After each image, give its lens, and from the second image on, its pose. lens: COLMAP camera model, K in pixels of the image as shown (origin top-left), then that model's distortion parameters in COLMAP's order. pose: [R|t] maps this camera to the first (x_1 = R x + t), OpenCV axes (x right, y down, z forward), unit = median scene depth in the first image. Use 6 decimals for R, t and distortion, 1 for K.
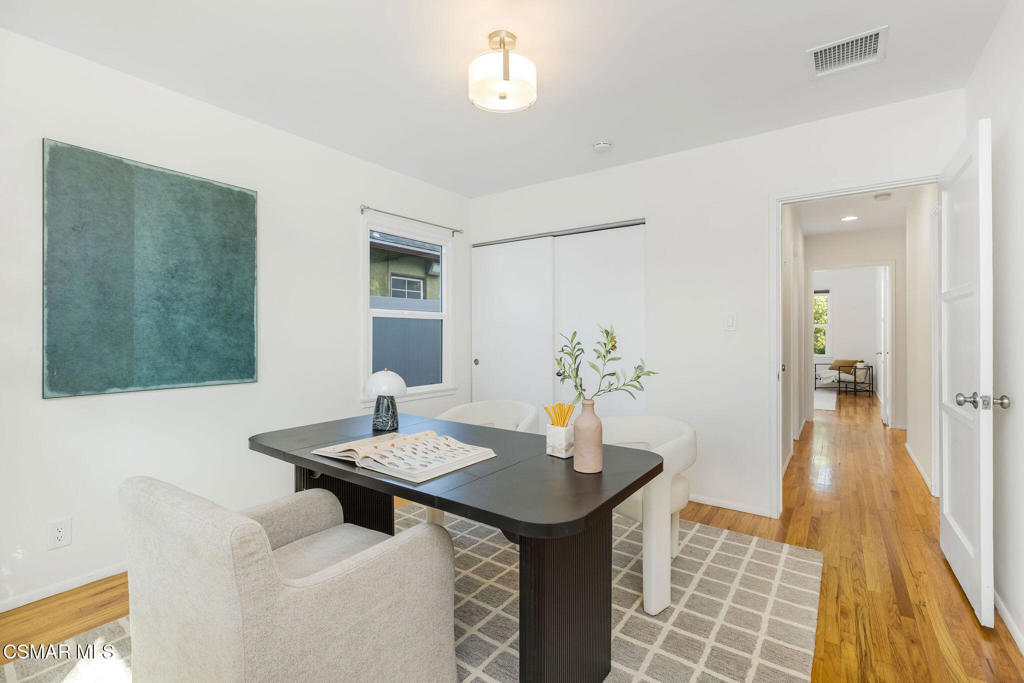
lens RADIAL K [[464.0, 0, 515.1], [0, 464.0, 338.1], [0, 0, 1]] dist [0.002968, -0.001467]
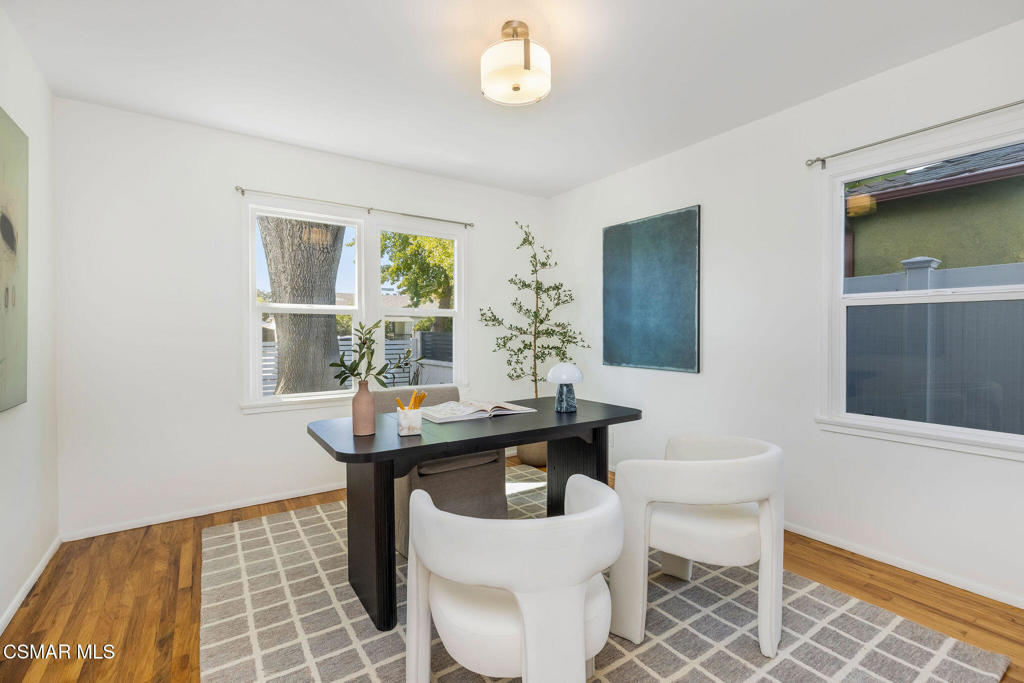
lens RADIAL K [[464.0, 0, 515.3], [0, 464.0, 335.7], [0, 0, 1]] dist [0.002968, -0.001467]
pose [[-0.335814, 0.011928, -0.941853, 0.715467], [-0.005200, 0.999881, 0.014517, -0.012367], [0.941914, 0.009772, -0.335712, 1.040389]]
